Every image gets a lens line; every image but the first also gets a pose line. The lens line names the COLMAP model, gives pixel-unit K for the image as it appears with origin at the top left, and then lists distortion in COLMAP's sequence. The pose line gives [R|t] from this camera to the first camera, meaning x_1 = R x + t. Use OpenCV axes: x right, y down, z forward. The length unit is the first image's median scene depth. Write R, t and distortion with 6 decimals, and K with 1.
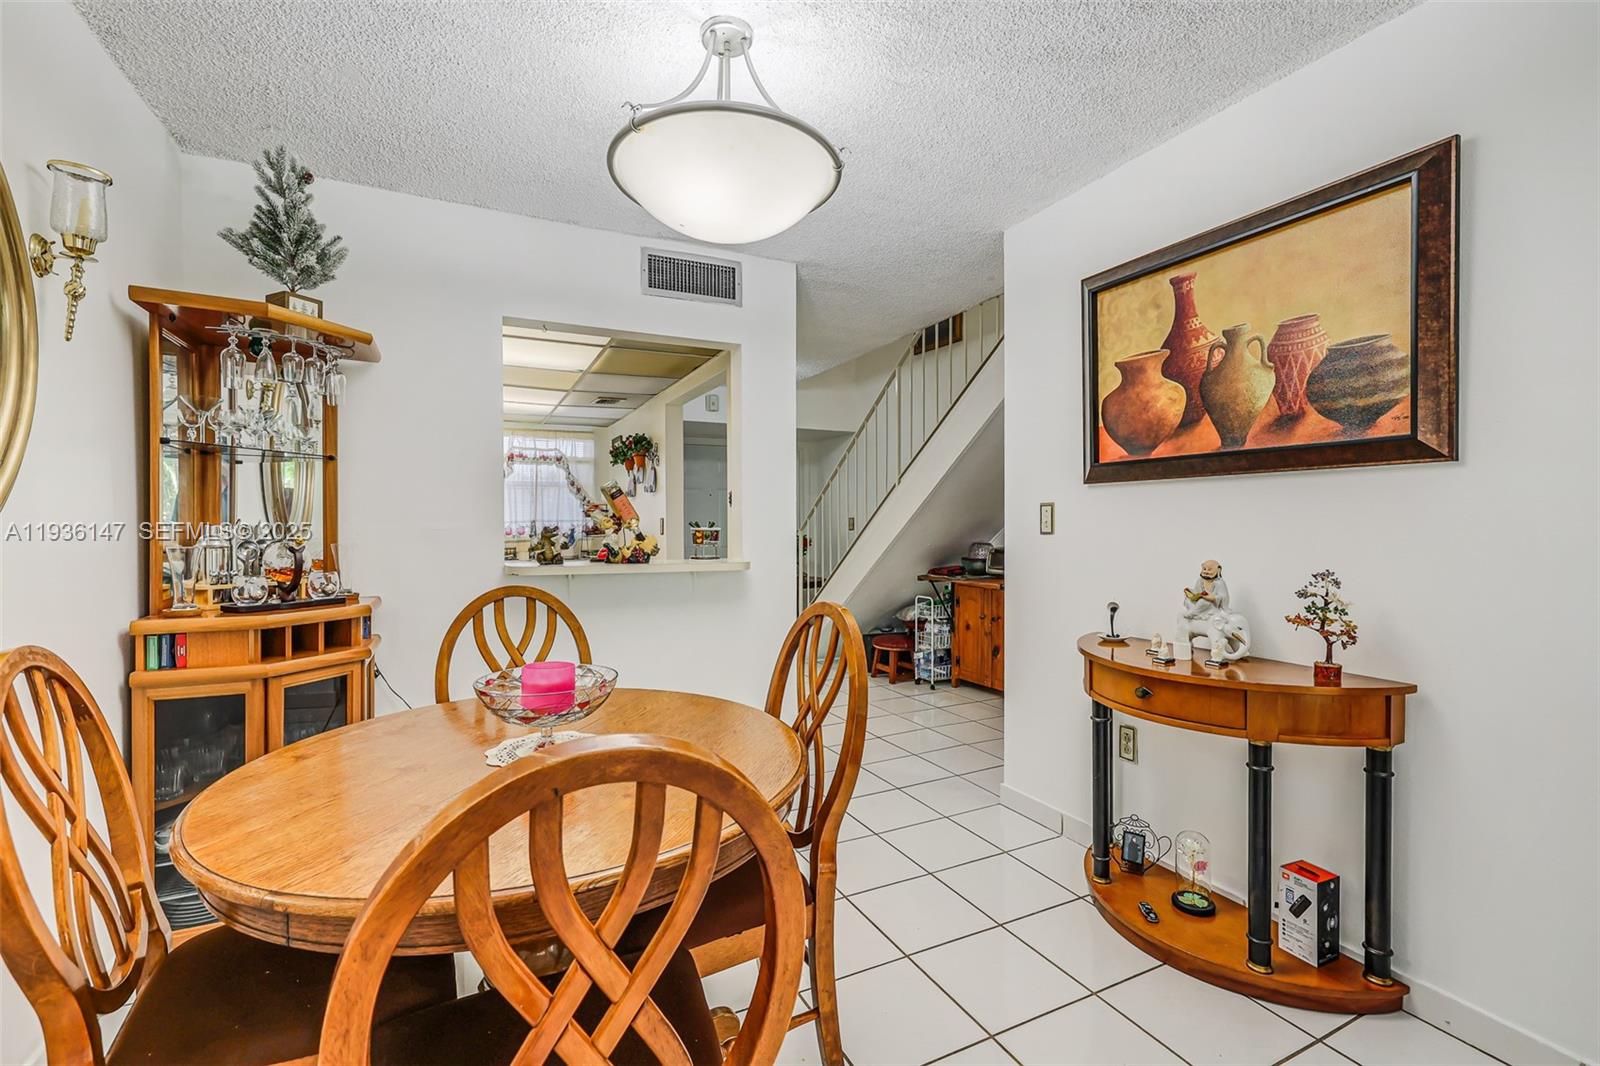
lens RADIAL K [[680.6, 0, 786.3], [0, 680.6, 528.3], [0, 0, 1]] dist [-0.006224, -0.000580]
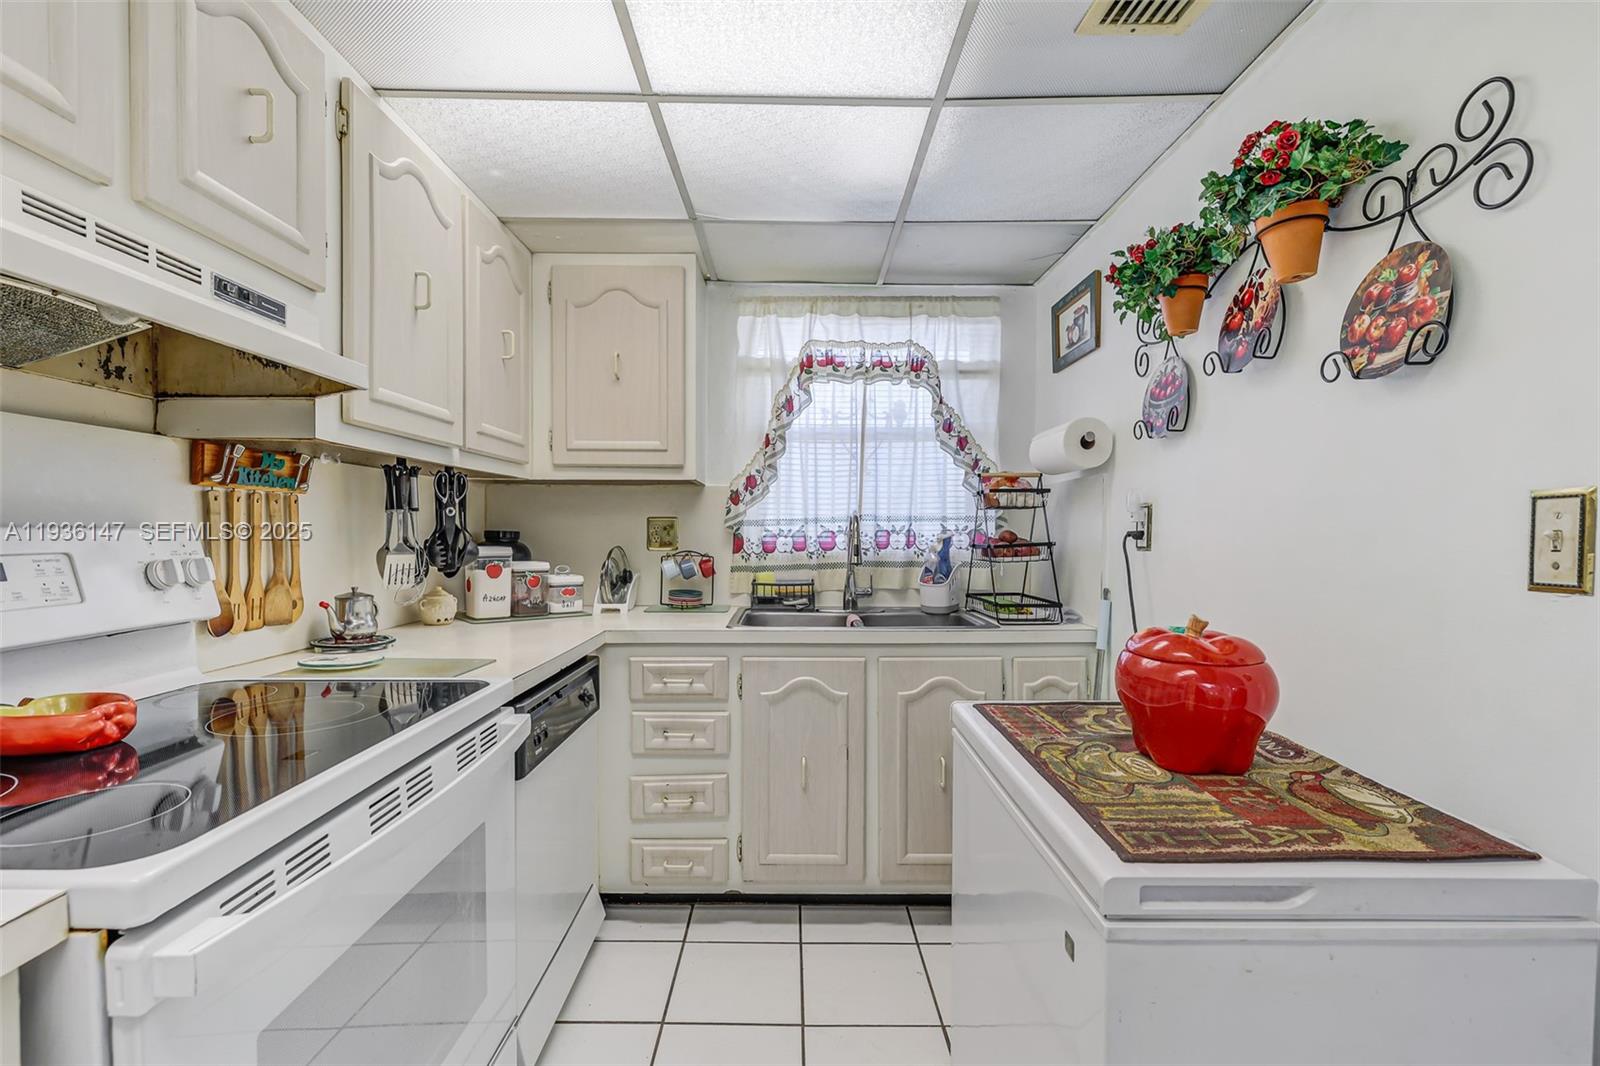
lens RADIAL K [[680.6, 0, 794.8], [0, 680.6, 538.7], [0, 0, 1]] dist [-0.006224, -0.000580]
pose [[0.907846, 0.015042, -0.419034, -0.658662], [-0.014478, 0.999885, 0.004527, 0.000536], [0.419054, 0.001957, 0.907959, 1.729144]]
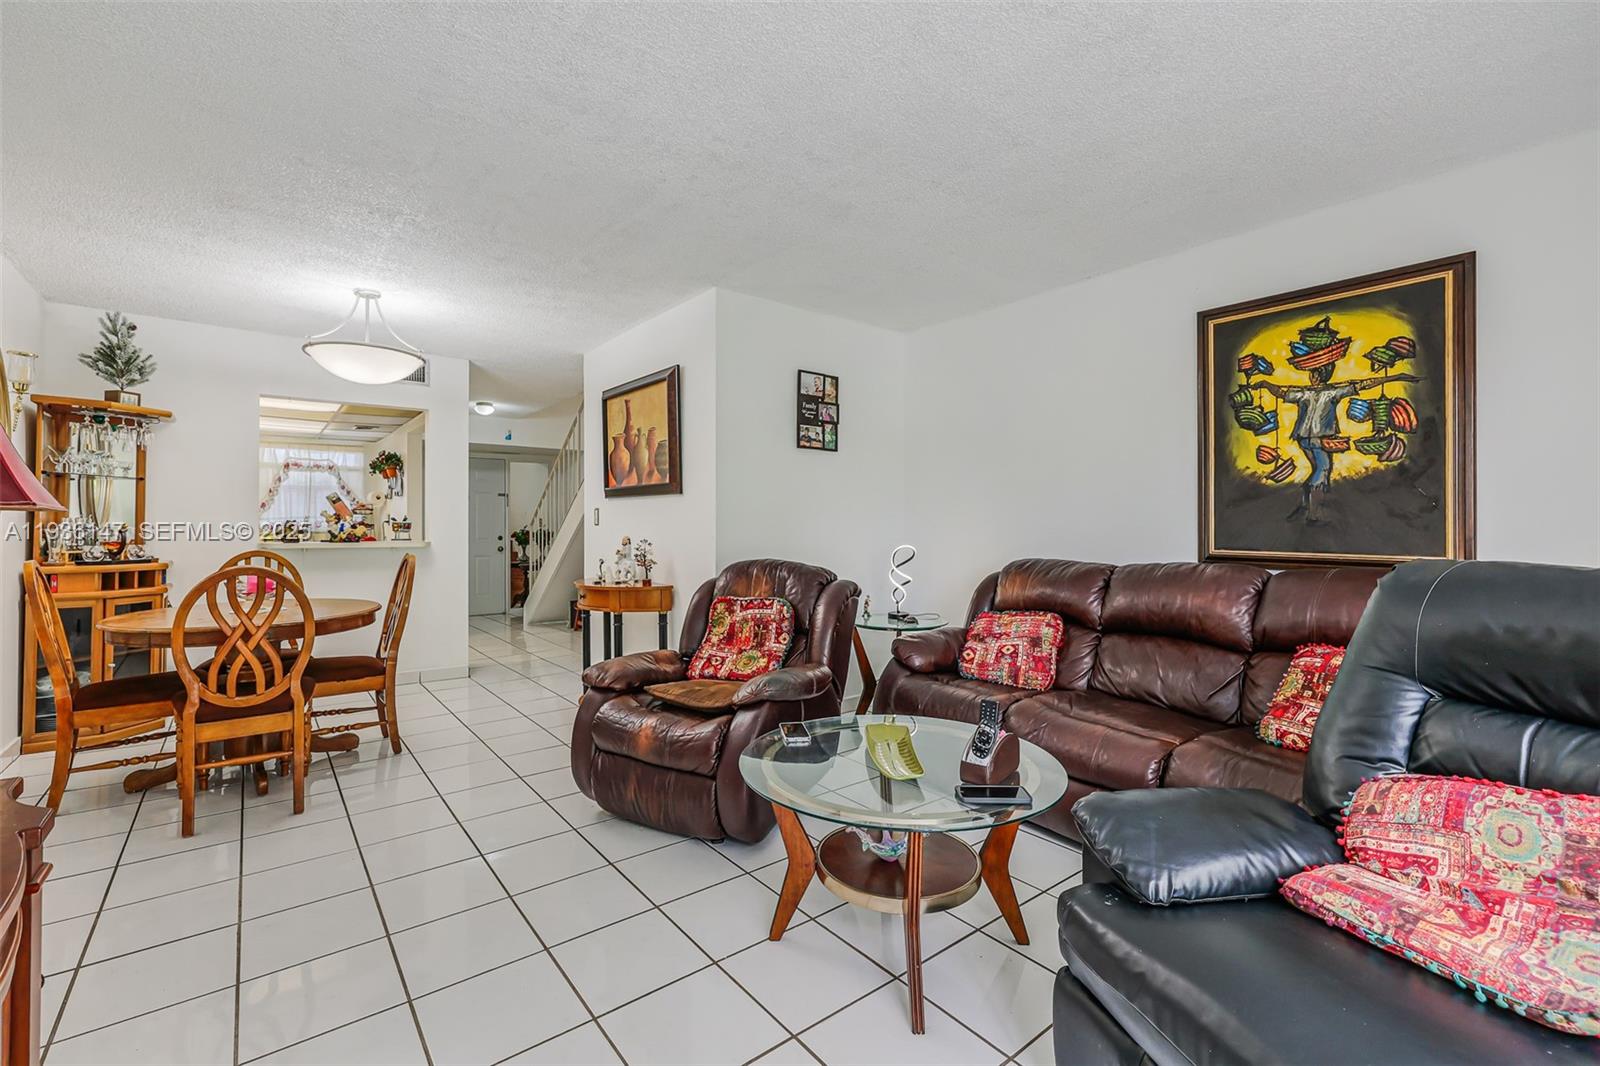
lens RADIAL K [[680.6, 0, 784.5], [0, 680.6, 512.0], [0, 0, 1]] dist [-0.006224, -0.000580]
pose [[0.976605, 0.006088, 0.214956, 0.596998], [-0.001237, 0.999742, -0.022696, 0.017804], [-0.215039, 0.021899, 0.976360, -1.104515]]
